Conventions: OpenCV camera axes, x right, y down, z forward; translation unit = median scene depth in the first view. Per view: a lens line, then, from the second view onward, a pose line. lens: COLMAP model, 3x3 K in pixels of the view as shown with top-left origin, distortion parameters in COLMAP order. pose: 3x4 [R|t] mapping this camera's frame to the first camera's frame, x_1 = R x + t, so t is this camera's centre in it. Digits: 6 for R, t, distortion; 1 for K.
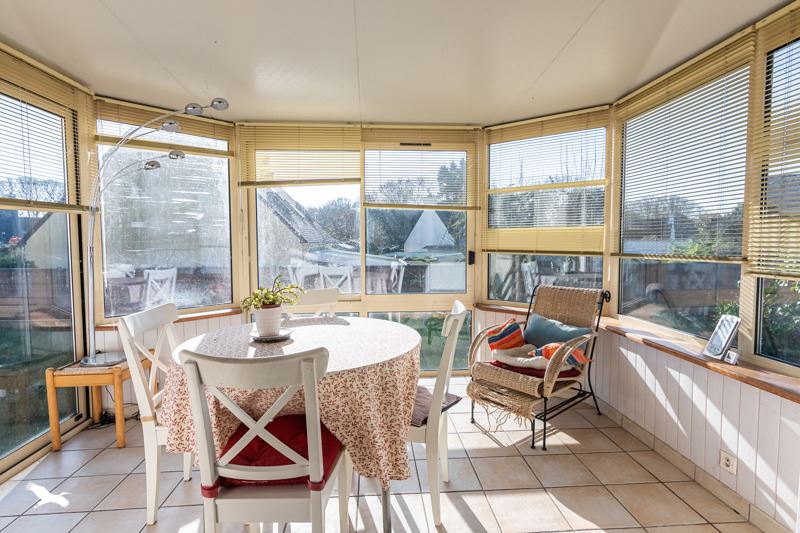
lens RADIAL K [[416.2, 0, 400.7], [0, 416.2, 265.1], [0, 0, 1]] dist [-0.005290, -0.000220]
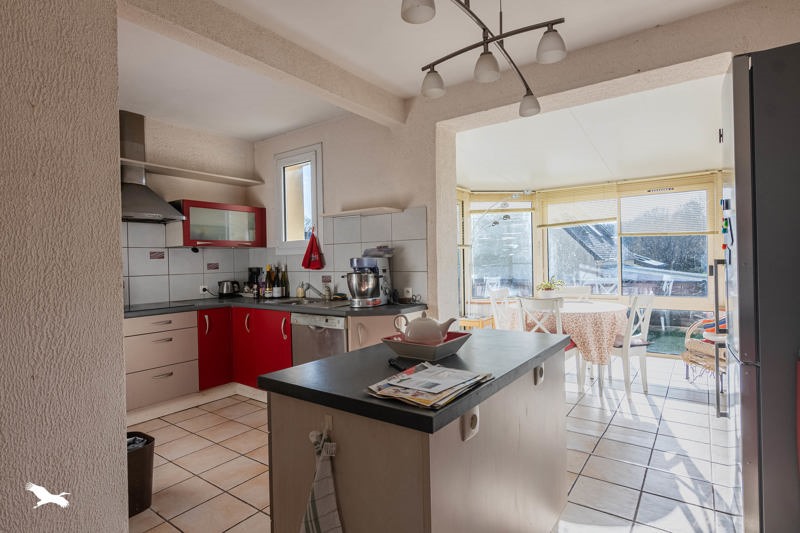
lens RADIAL K [[416.2, 0, 401.2], [0, 416.2, 263.4], [0, 0, 1]] dist [-0.005290, -0.000220]
pose [[0.767379, -0.007239, -0.641153, 0.271108], [-0.022275, 0.999032, -0.037941, 0.032494], [0.640807, 0.043397, 0.766474, -0.650730]]
